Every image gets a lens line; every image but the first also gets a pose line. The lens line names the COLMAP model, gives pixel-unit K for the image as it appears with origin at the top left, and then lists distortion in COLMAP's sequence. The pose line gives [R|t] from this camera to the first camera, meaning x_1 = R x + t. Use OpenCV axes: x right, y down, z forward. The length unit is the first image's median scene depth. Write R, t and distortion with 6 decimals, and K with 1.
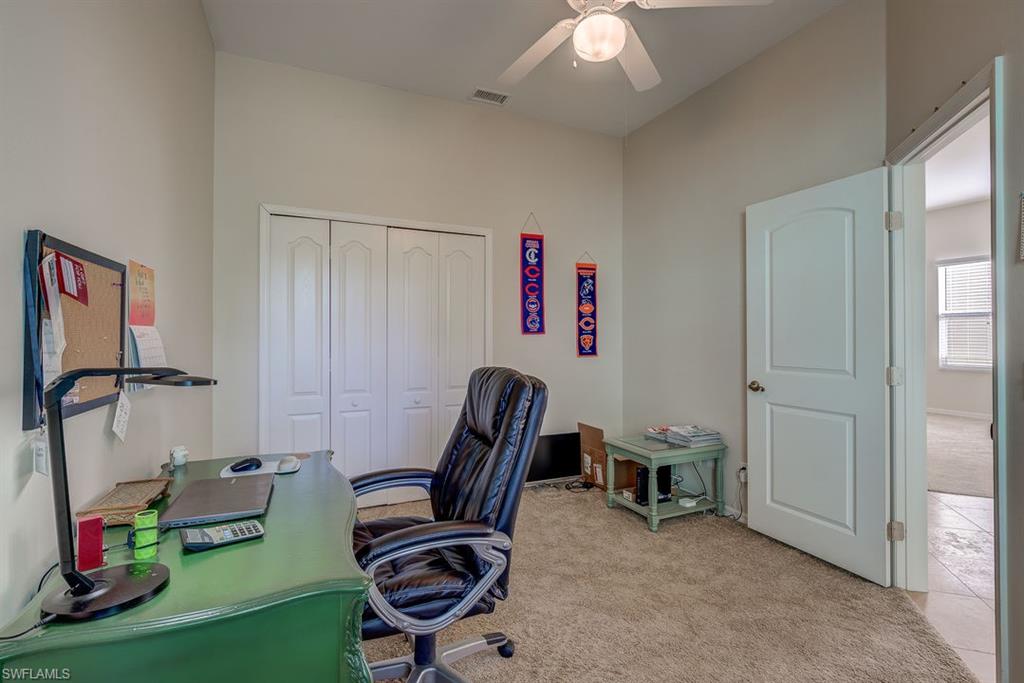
lens RADIAL K [[465.3, 0, 515.9], [0, 465.3, 335.4], [0, 0, 1]] dist [-0.009375, 0.000870]
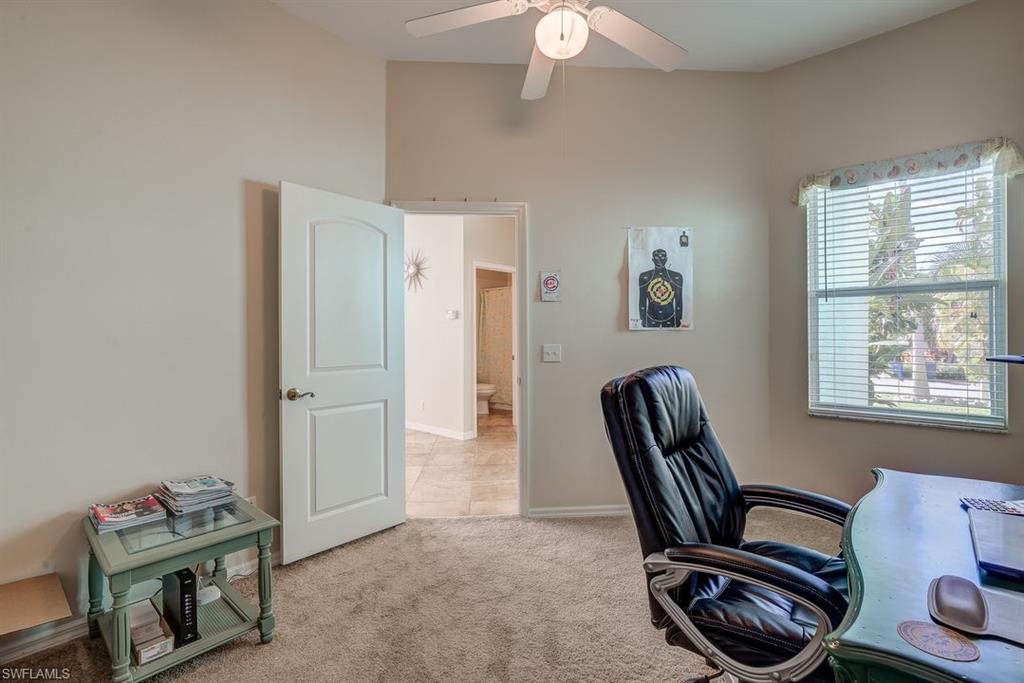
lens RADIAL K [[465.3, 0, 516.3], [0, 465.3, 338.6], [0, 0, 1]] dist [-0.009375, 0.000870]
pose [[-0.419209, 0.006300, 0.907868, -0.467445], [0.014510, 0.999895, -0.000238, 0.012973], [-0.907774, 0.013073, -0.419256, 1.038429]]
